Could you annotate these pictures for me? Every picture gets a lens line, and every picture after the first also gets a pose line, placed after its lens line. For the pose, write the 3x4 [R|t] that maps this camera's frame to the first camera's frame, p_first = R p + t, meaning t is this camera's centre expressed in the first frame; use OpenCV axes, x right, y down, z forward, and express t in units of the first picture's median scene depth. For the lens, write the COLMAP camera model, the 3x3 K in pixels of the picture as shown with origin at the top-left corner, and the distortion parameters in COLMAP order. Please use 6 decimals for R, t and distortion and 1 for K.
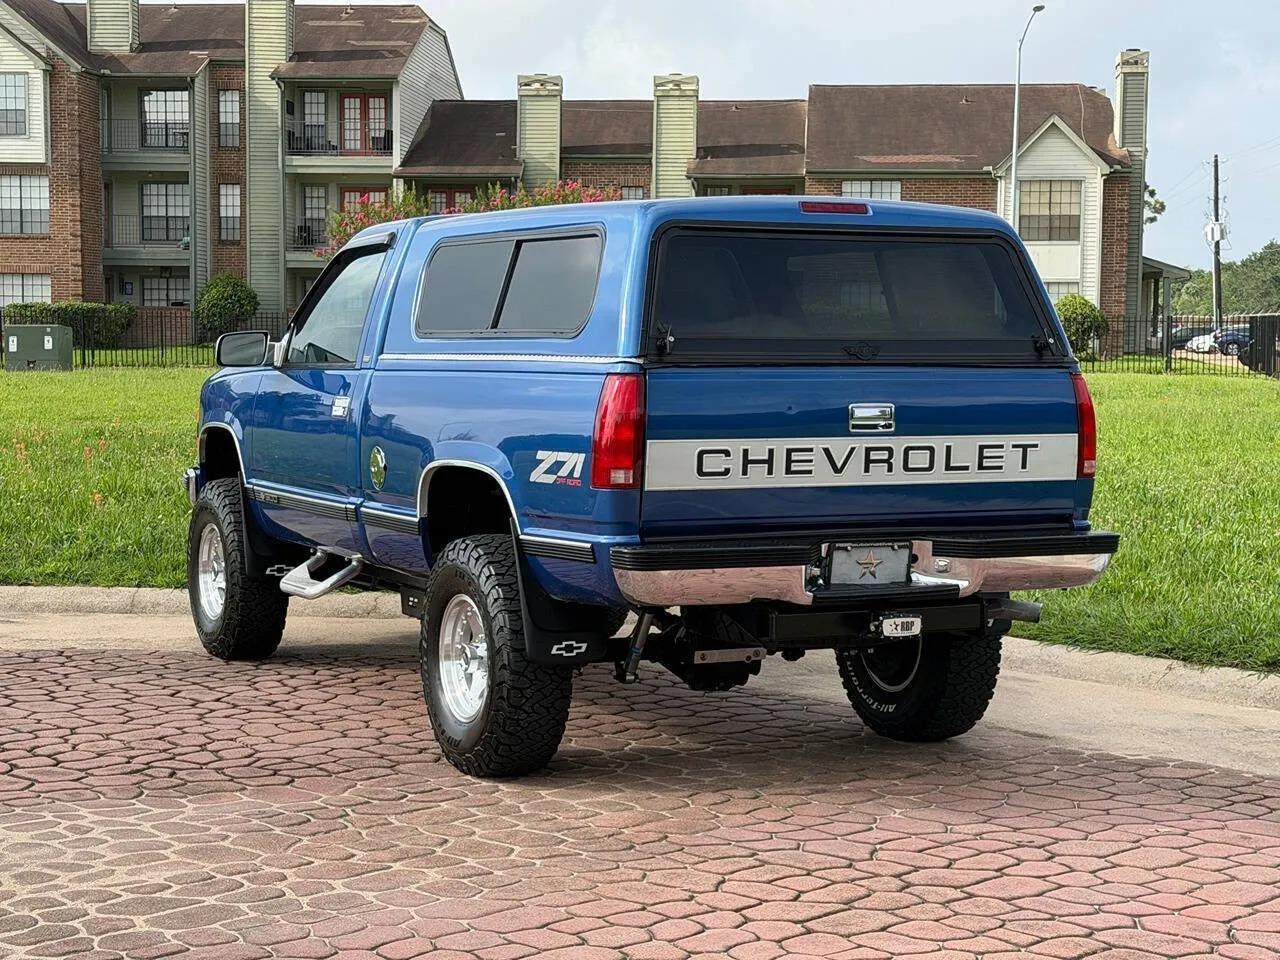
lens RADIAL K [[2361.6, 0, 636.6], [0, 2361.6, 479.1], [0, 0, 1]] dist [0.165858, -0.038314]
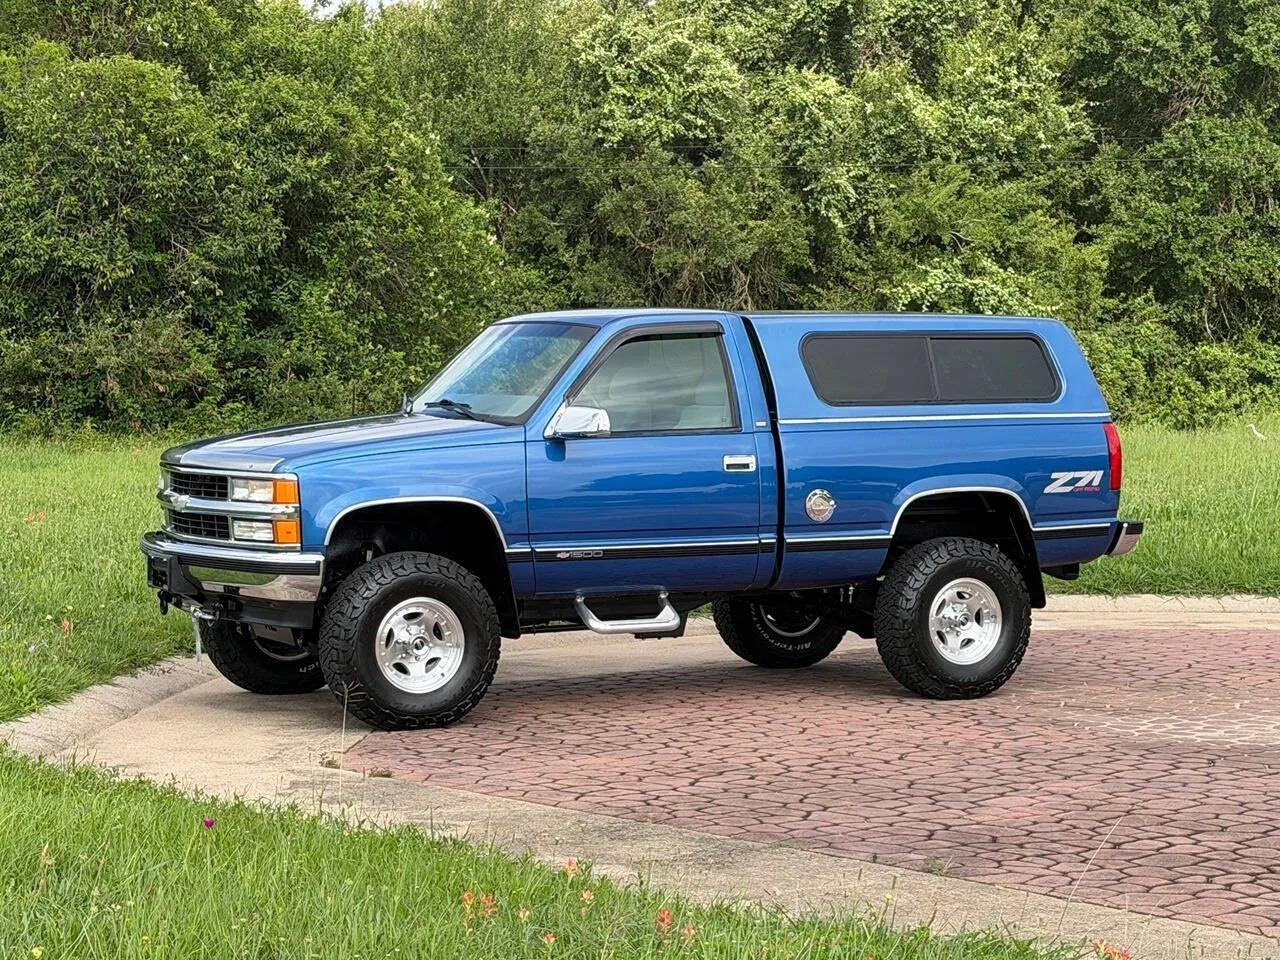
lens RADIAL K [[2841.9, 0, 642.7], [0, 2841.9, 481.8], [0, 0, 1]] dist [0.131248, -0.152435]
pose [[-0.014678, -0.053768, 0.998446, -1.928244], [0.061462, 0.996616, 0.054573, -0.126096], [-0.998002, 0.062167, -0.011323, 1.274480]]
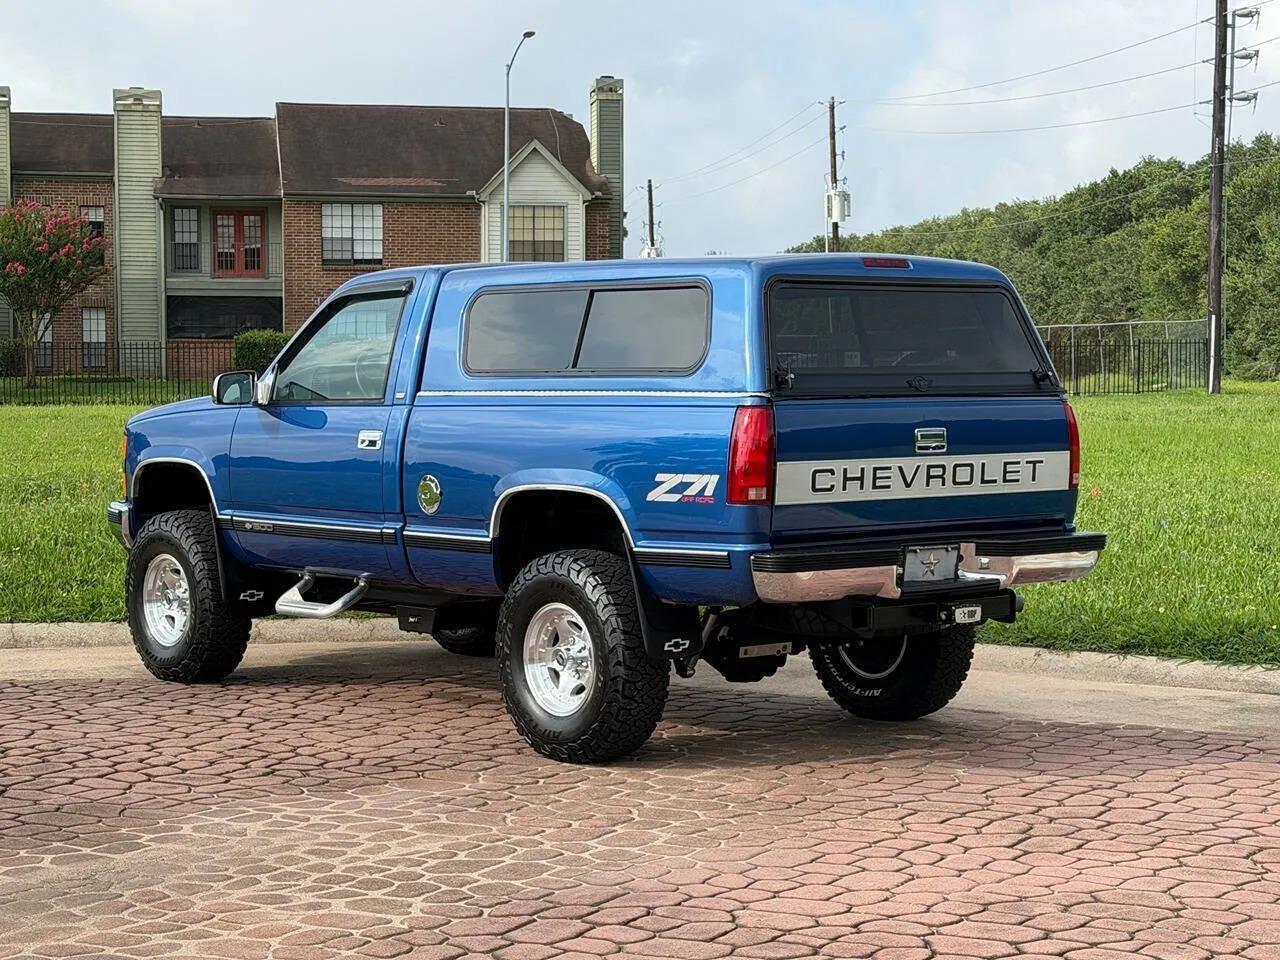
lens RADIAL K [[2495.5, 0, 641.9], [0, 2495.5, 480.9], [0, 0, 1]] dist [0.158947, -0.108678]
pose [[0.969998, -0.020991, 0.242203, -0.337671], [0.024102, 0.999661, -0.009891, 0.003310], [-0.241914, 0.015432, 0.970175, -0.177582]]
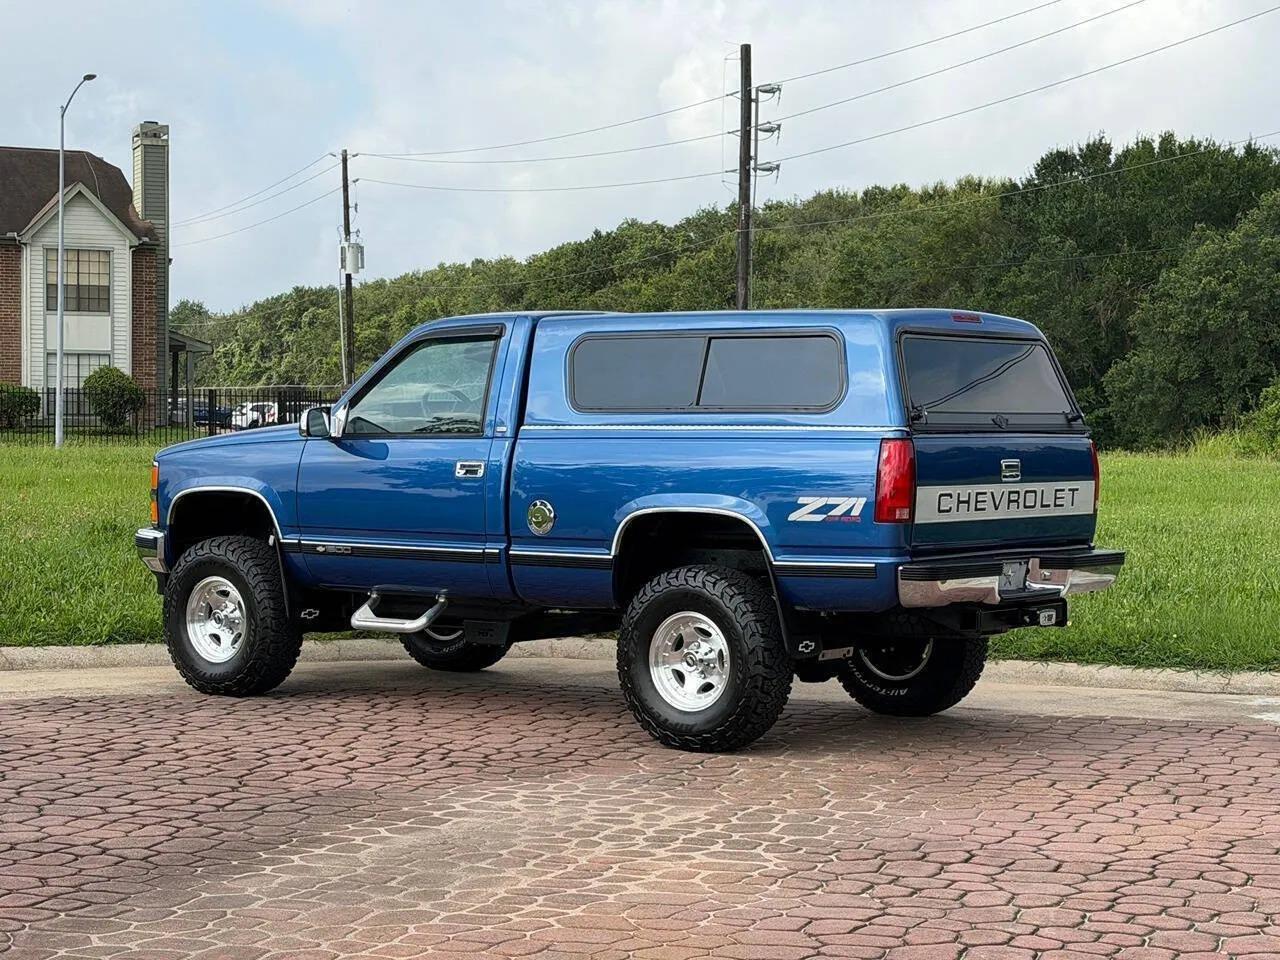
lens RADIAL K [[2495.5, 0, 641.9], [0, 2495.5, 480.9], [0, 0, 1]] dist [0.158947, -0.108678]
pose [[0.895149, -0.011500, 0.445618, -0.733432], [0.025462, 0.999354, -0.025357, 0.012054], [-0.445038, 0.034045, 0.894864, -0.215029]]
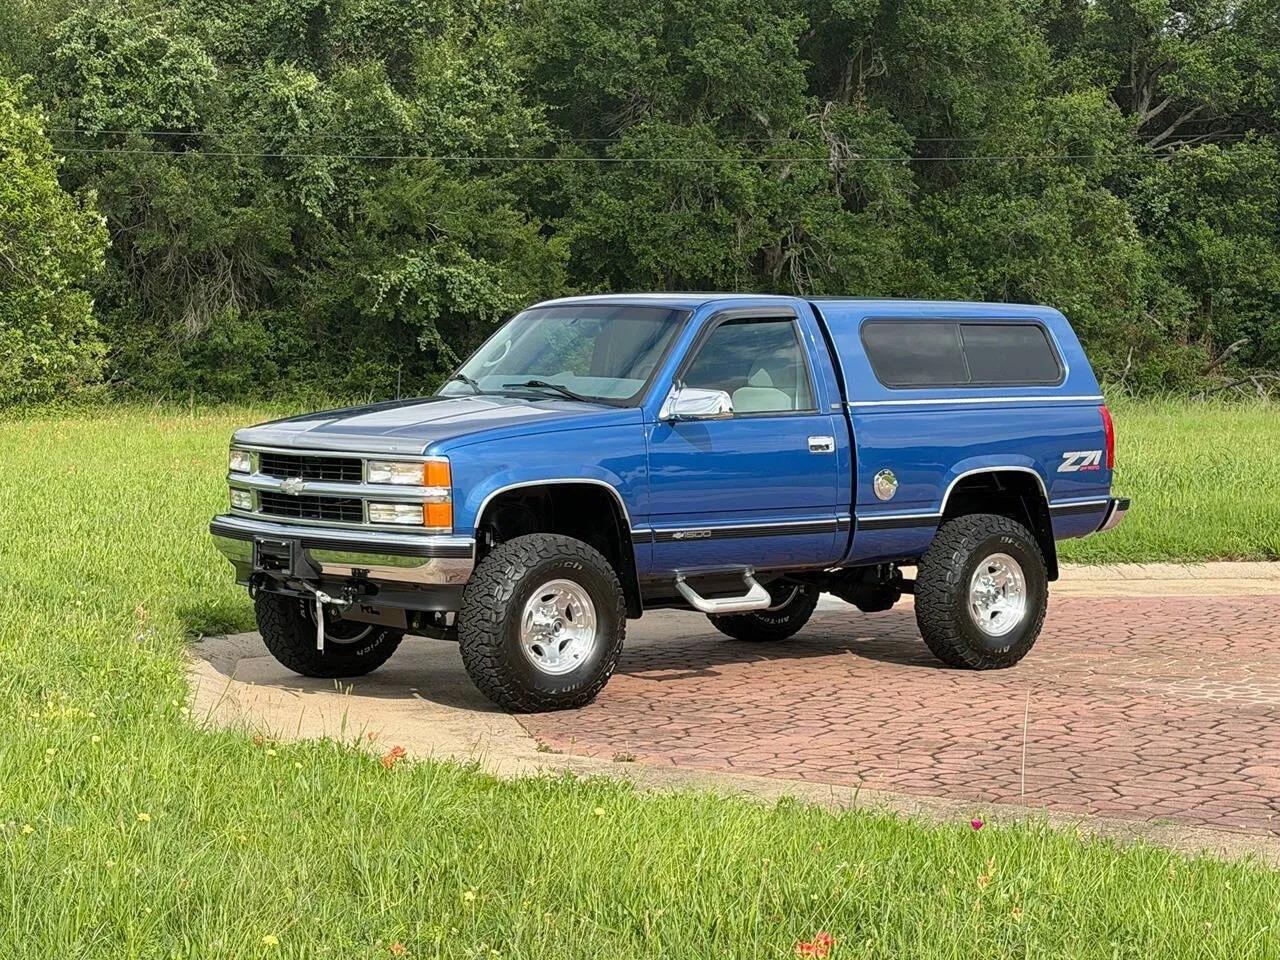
lens RADIAL K [[2647.4, 0, 613.0], [0, 2647.4, 449.7], [0, 0, 1]] dist [0.119685, -0.320233]
pose [[-0.232457, -0.051596, 0.971237, -1.777314], [0.050282, 0.996619, 0.064979, -0.151006], [-0.971306, 0.063940, -0.229077, 1.715039]]
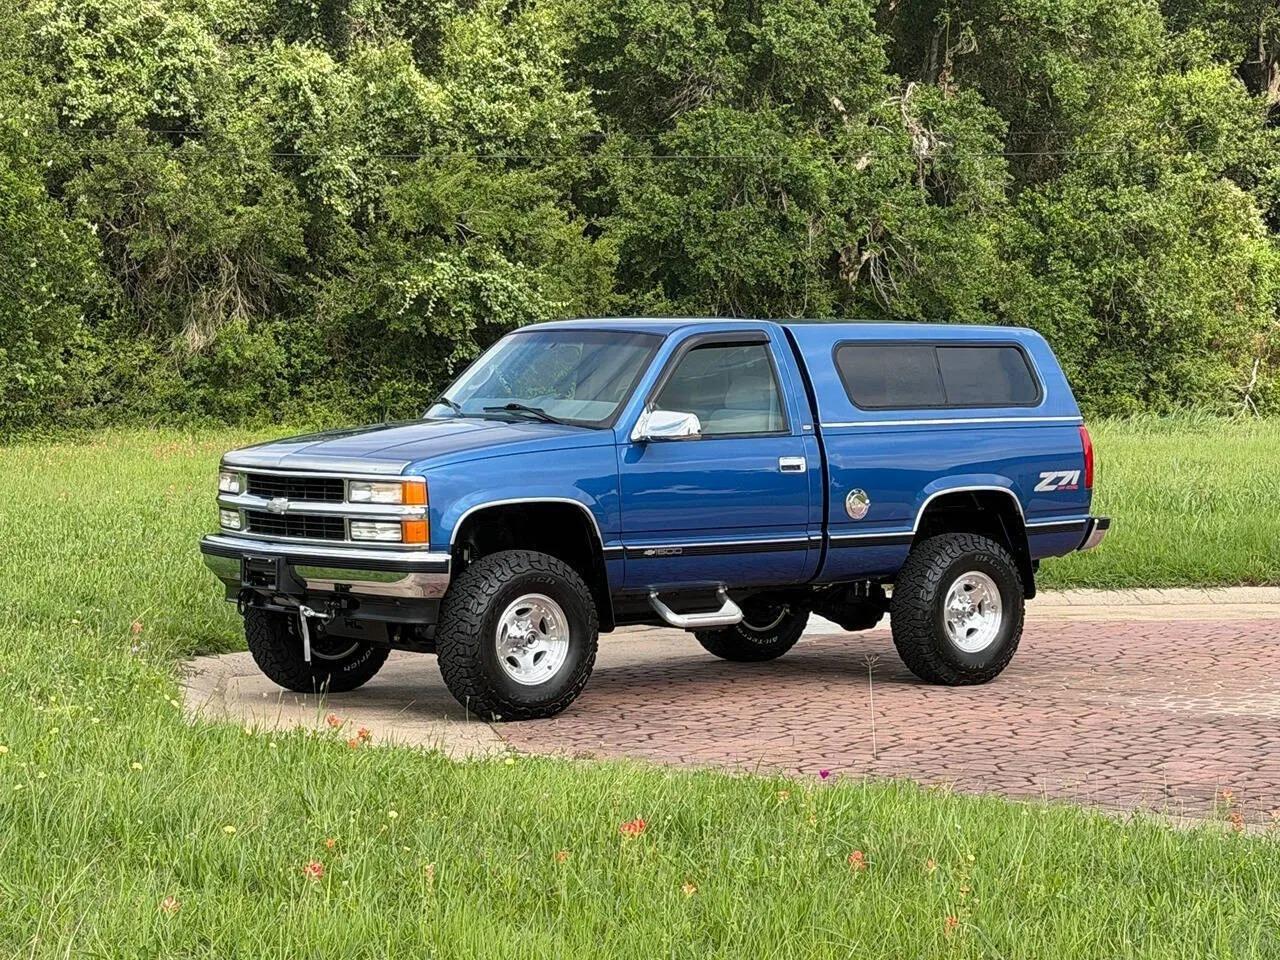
lens RADIAL K [[3090.6, 0, 639.4], [0, 3090.6, 480.4], [0, 0, 1]] dist [0.118831, -0.210184]
pose [[-0.218227, -0.051150, 0.974557, -2.129930], [0.054353, 0.996438, 0.064469, -0.164244], [-0.974383, 0.067039, -0.214670, 1.733928]]
